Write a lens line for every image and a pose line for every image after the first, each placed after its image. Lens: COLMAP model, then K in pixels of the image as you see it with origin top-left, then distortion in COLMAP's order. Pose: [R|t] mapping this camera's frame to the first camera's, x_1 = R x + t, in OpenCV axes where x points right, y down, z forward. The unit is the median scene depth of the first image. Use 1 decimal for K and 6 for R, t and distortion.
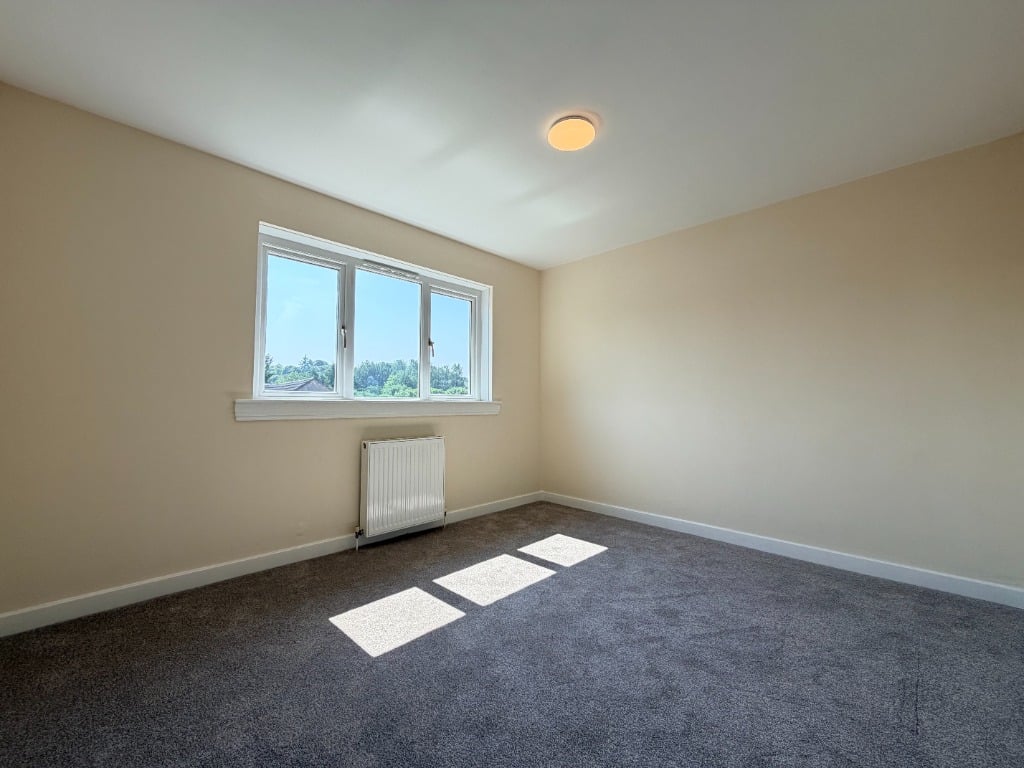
lens RADIAL K [[406.9, 0, 511.7], [0, 406.9, 385.2], [0, 0, 1]] dist [0.000012, -0.000352]
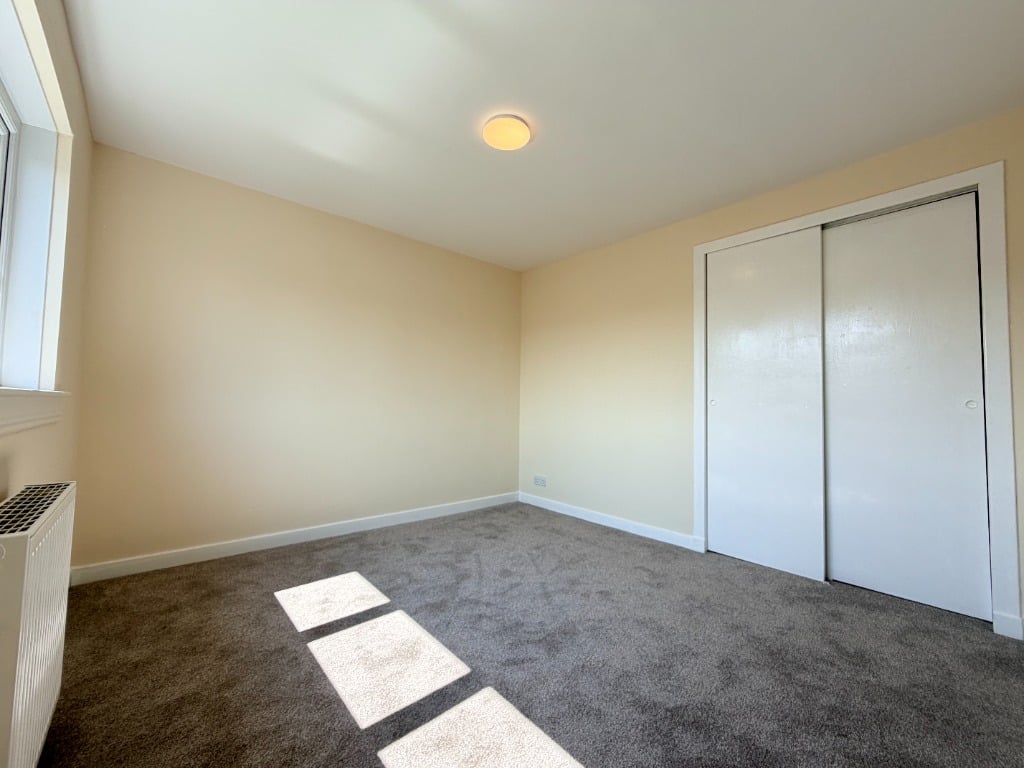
lens RADIAL K [[406.9, 0, 502.9], [0, 406.9, 383.4], [0, 0, 1]] dist [0.000012, -0.000352]
pose [[0.104501, 0.045096, 0.993502, -0.634442], [-0.051981, 0.997854, -0.039826, 0.031116], [-0.993165, -0.047482, 0.106621, 0.676501]]
